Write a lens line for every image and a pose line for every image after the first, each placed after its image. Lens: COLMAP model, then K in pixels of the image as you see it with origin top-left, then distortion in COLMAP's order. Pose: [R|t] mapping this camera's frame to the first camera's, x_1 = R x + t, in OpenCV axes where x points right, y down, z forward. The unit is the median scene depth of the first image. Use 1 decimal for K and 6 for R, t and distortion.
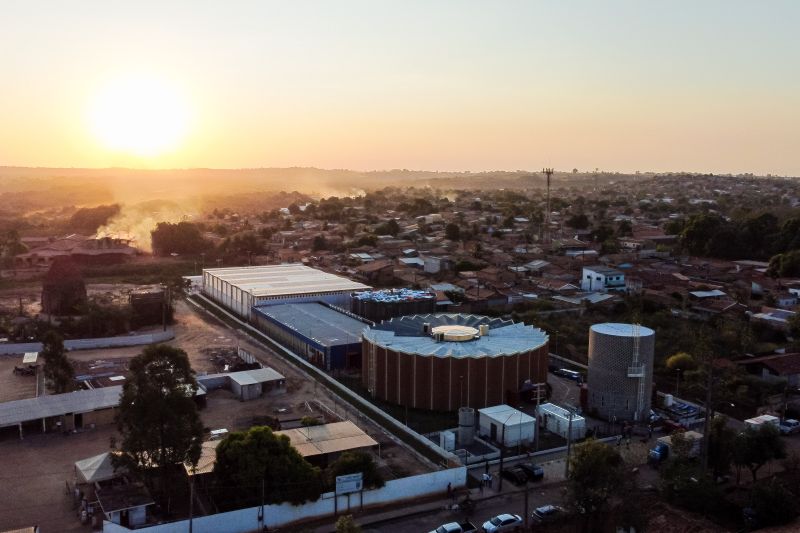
lens RADIAL K [[710.4, 0, 400.0], [0, 710.4, 266.5], [0, 0, 1]] dist [-0.004094, -0.001969]
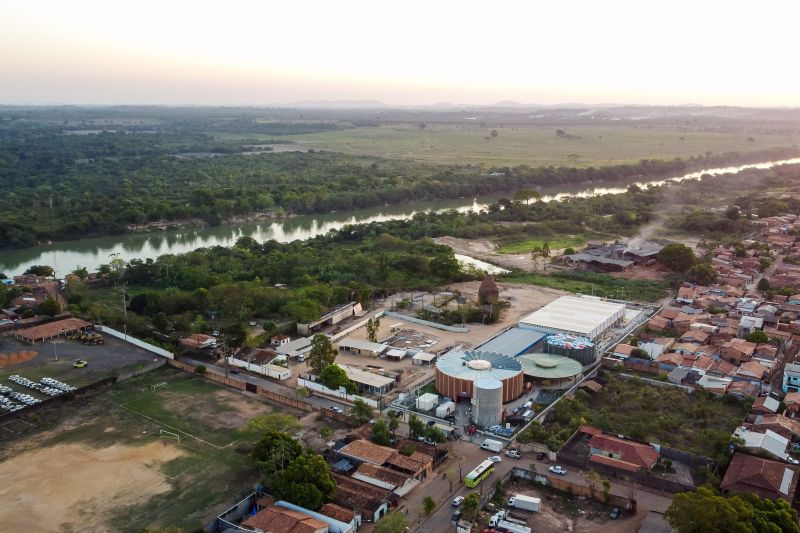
lens RADIAL K [[719.6, 0, 413.3], [0, 719.6, 261.3], [0, 0, 1]] dist [-0.003246, -0.001930]
pose [[0.478071, 0.171287, -0.861458, 2.739607], [-0.111011, 0.984718, 0.134190, -0.729467], [0.871278, 0.031479, 0.489779, -0.338727]]
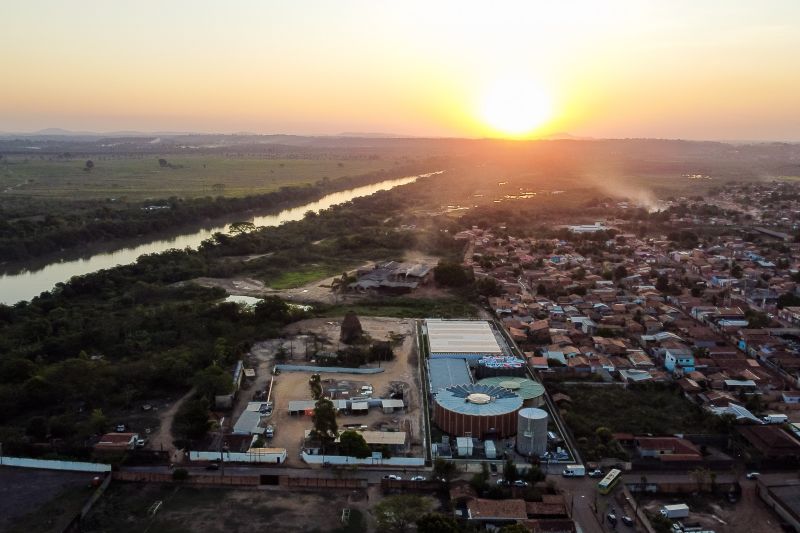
lens RADIAL K [[710.4, 0, 400.0], [0, 710.4, 266.5], [0, 0, 1]] dist [-0.004094, -0.001969]
pose [[0.876979, 0.076167, -0.474454, 1.304147], [-0.055082, 0.996784, 0.058207, -0.628470], [0.477362, -0.024912, 0.878354, -1.466518]]
